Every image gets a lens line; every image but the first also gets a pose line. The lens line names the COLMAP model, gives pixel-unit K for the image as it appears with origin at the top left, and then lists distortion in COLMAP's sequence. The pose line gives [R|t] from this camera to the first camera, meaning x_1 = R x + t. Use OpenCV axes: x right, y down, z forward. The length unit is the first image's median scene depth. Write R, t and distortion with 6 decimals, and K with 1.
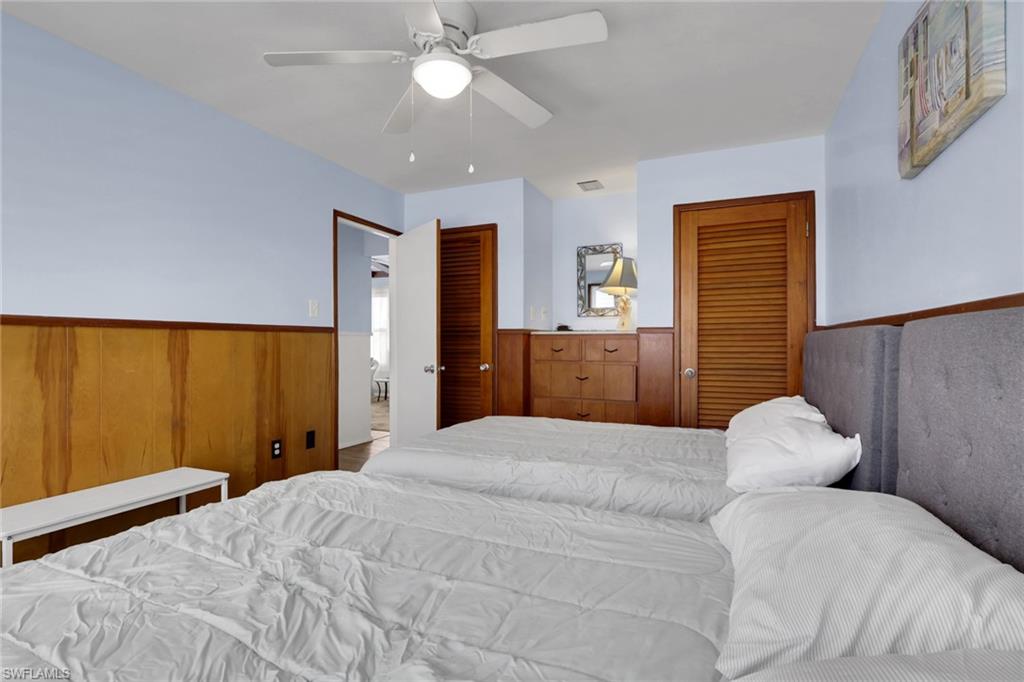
lens RADIAL K [[491.7, 0, 514.7], [0, 491.7, 341.3], [0, 0, 1]] dist [-0.000603, 0.000424]
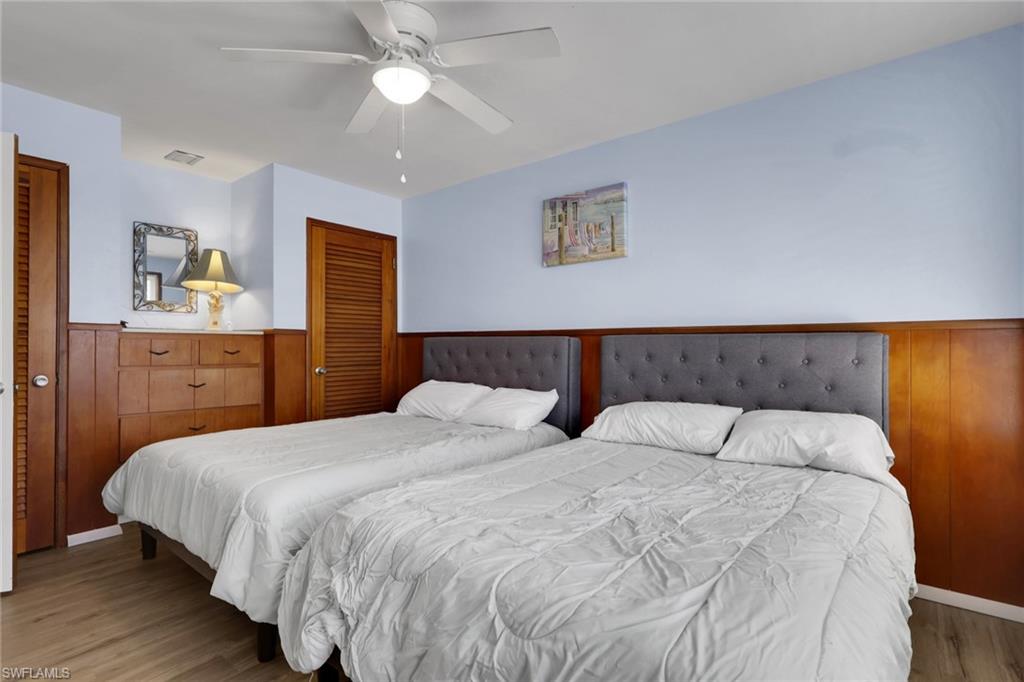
lens RADIAL K [[491.7, 0, 509.2], [0, 491.7, 342.7], [0, 0, 1]] dist [-0.000603, 0.000424]
pose [[0.278748, 0.008401, 0.960327, -0.600491], [-0.006729, 0.999954, -0.006794, 0.004376], [-0.960341, -0.004568, 0.278792, 0.274066]]
